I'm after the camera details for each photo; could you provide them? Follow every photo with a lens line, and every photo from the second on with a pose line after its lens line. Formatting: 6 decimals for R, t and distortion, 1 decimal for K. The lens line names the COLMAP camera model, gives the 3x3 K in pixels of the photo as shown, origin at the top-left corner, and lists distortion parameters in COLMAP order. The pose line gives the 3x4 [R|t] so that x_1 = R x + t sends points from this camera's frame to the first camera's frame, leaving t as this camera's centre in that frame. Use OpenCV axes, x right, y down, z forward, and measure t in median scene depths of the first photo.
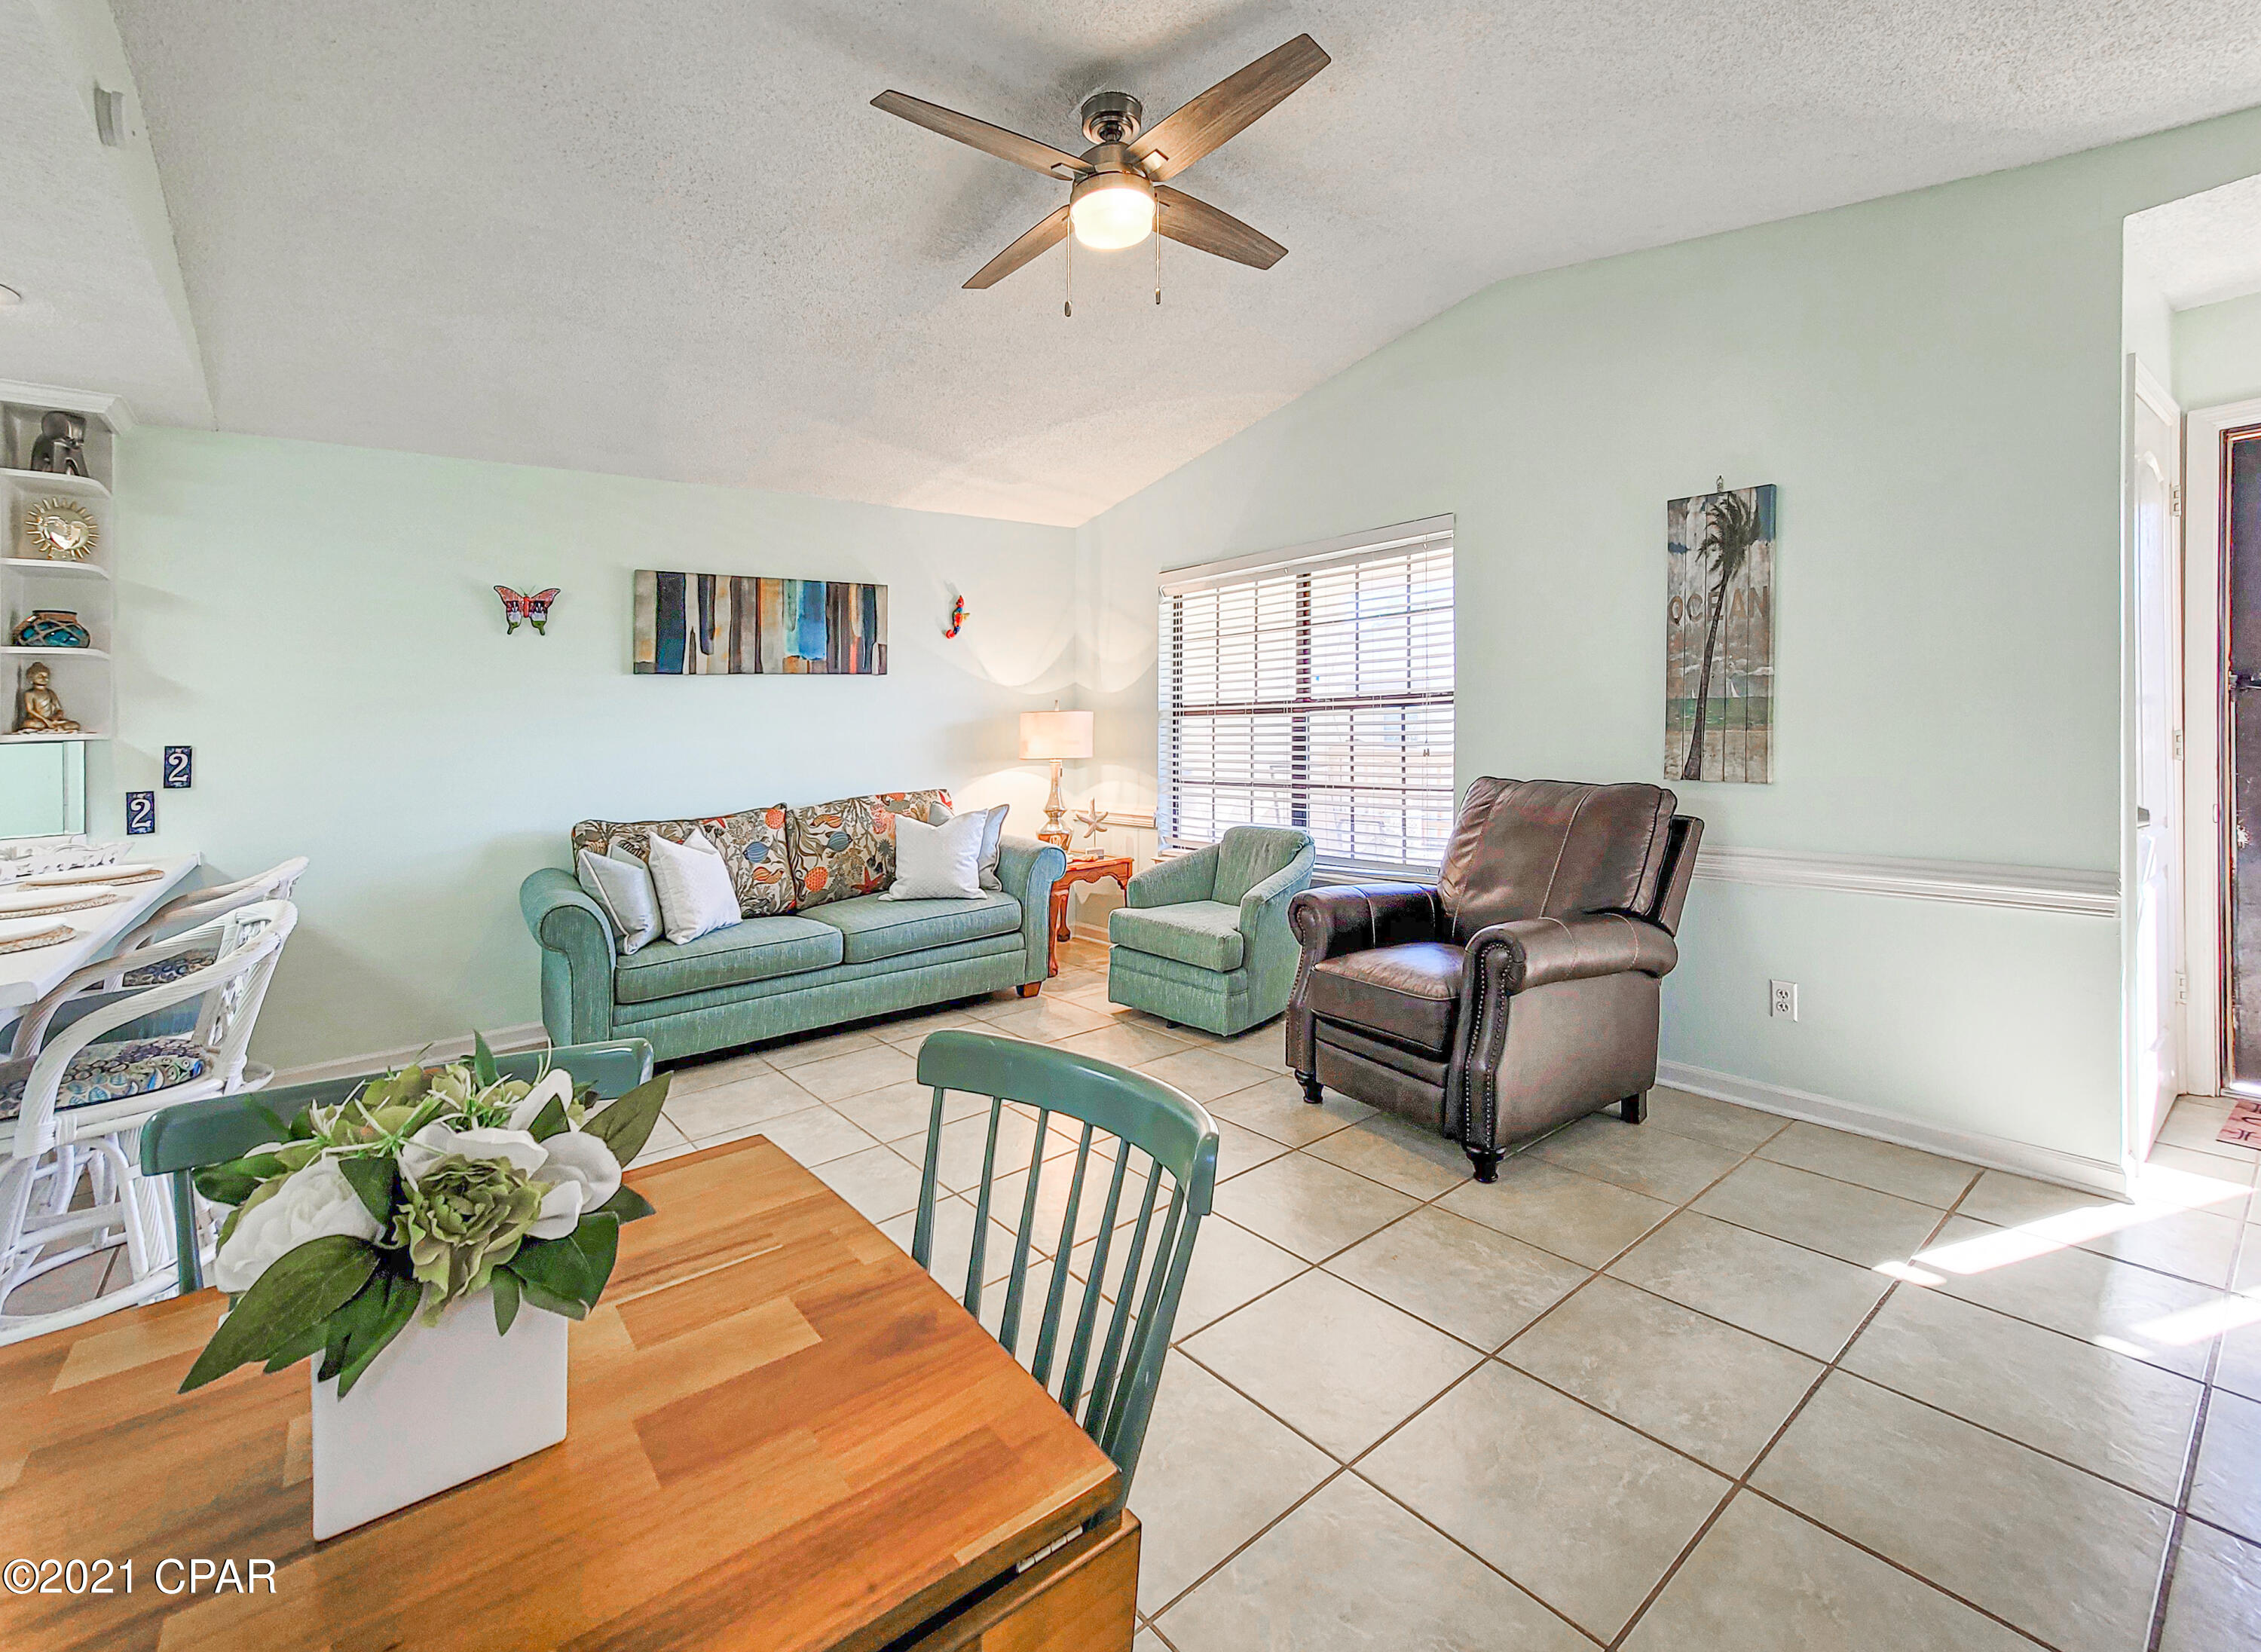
lens RADIAL K [[1036.1, 0, 1121.0], [0, 1036.1, 656.2], [0, 0, 1]] dist [0.001287, 0.000443]
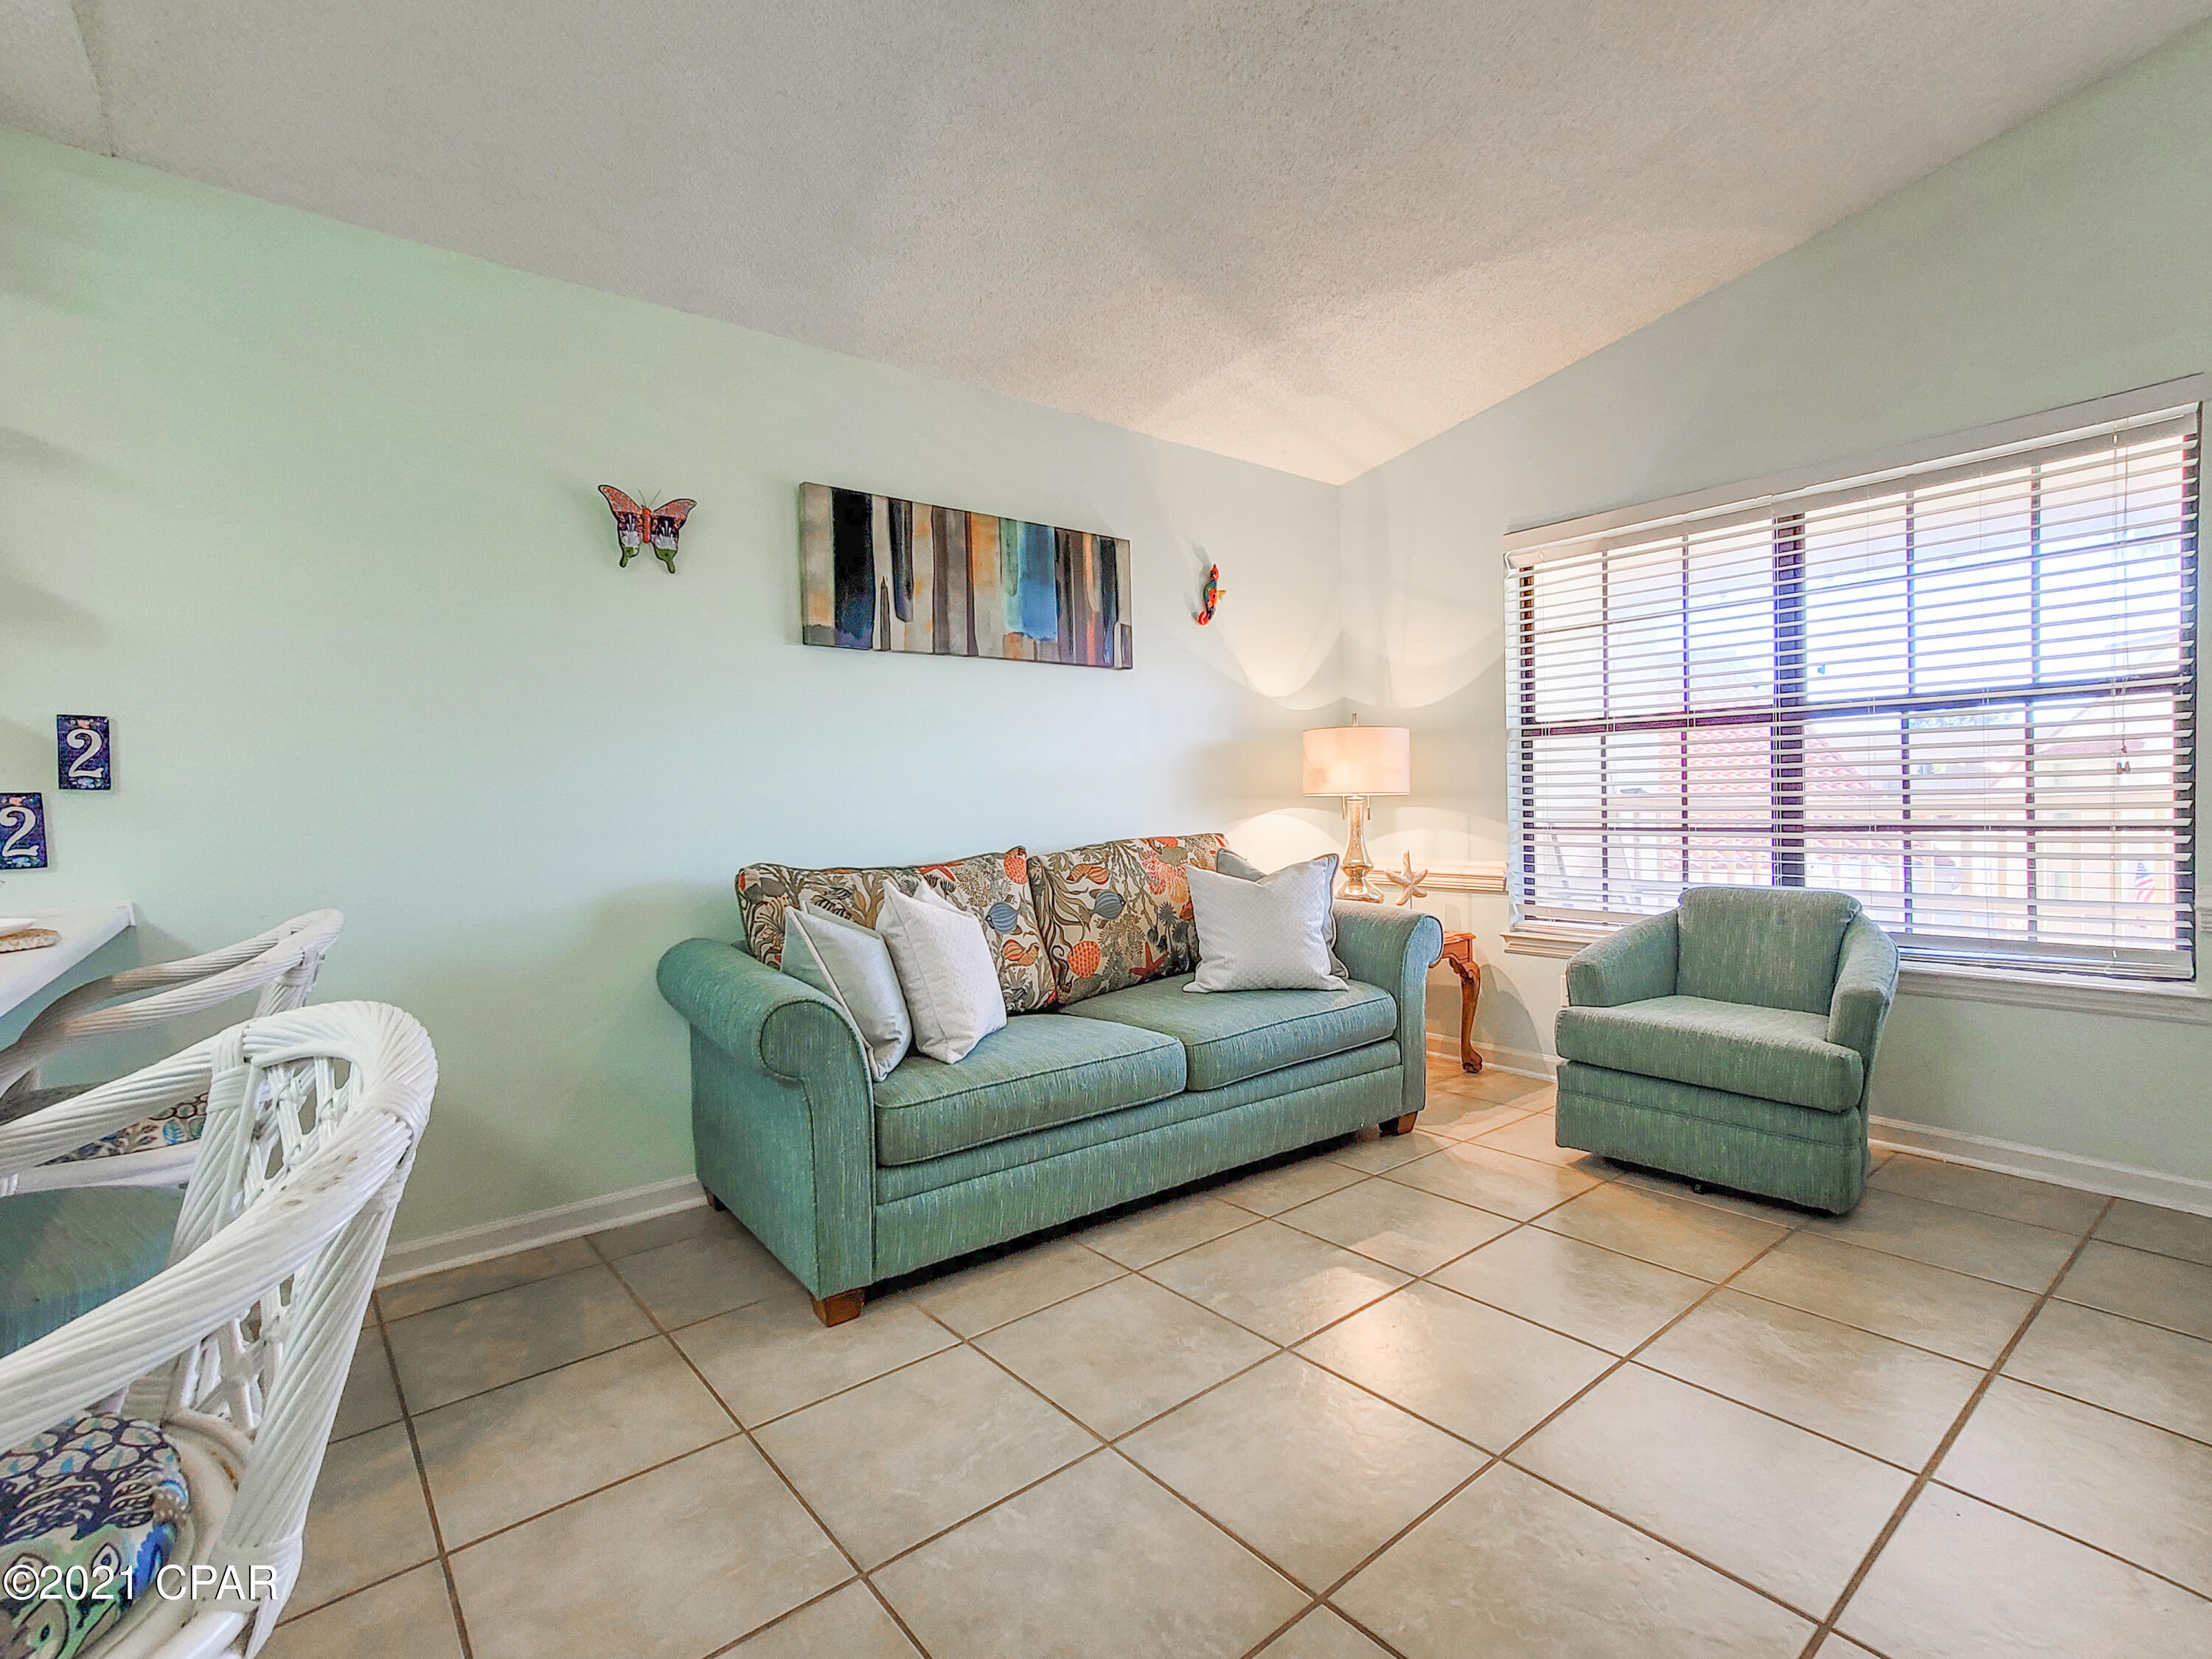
lens RADIAL K [[1042.2, 0, 1106.0], [0, 1042.2, 829.5], [0, 0, 1]] dist [-0.021358, 0.018783]
pose [[0.999683, 0.010261, 0.022988, -0.296720], [-0.012227, 0.996127, 0.087068, 0.073883], [-0.022005, -0.087321, 0.995937, 0.341221]]
